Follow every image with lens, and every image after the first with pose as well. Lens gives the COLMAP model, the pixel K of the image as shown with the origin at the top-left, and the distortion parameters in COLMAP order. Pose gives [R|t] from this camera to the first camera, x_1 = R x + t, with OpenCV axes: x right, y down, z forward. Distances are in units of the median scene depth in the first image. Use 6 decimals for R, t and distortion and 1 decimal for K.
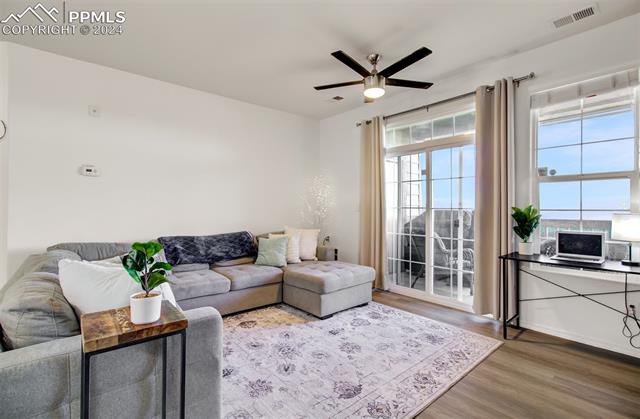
lens RADIAL K [[296.0, 0, 330.9], [0, 296.0, 206.8], [0, 0, 1]] dist [0.000450, 0.000104]
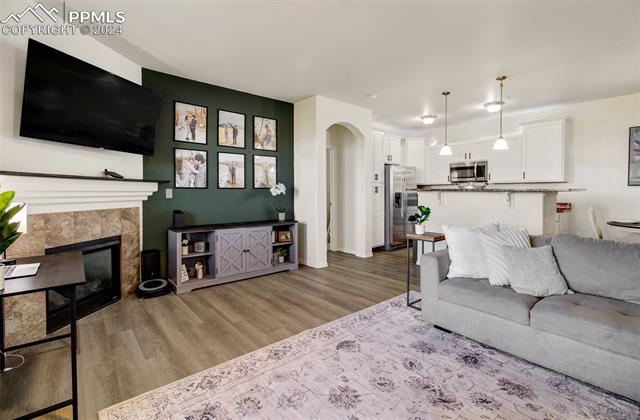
lens RADIAL K [[296.2, 0, 321.1], [0, 296.2, 201.9], [0, 0, 1]] dist [0.001619, 0.000448]
pose [[-0.999163, -0.001485, 0.040881, 0.087840], [-0.000347, 0.999613, 0.027813, -0.004526], [-0.040906, 0.027775, -0.998777, 1.624770]]
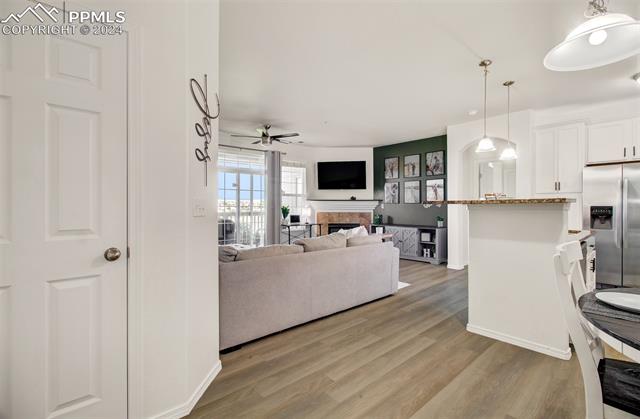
lens RADIAL K [[285.6, 0, 320.0], [0, 285.6, 209.5], [0, 0, 1]] dist [-0.024006, 0.000240]
pose [[0.006271, -0.009260, 0.999937, -1.934661], [-0.006668, 0.999935, 0.009302, 0.005370], [-0.999958, -0.006726, 0.006209, 0.762334]]
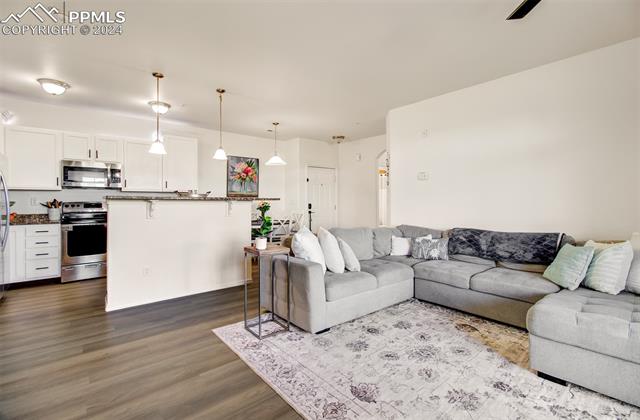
lens RADIAL K [[296.2, 0, 321.1], [0, 296.2, 201.9], [0, 0, 1]] dist [0.001619, 0.000448]
pose [[-0.027523, 0.000373, -0.999621, 0.758241], [0.007543, 0.999972, 0.000165, -0.002735], [0.999593, -0.007535, -0.027525, 0.655463]]
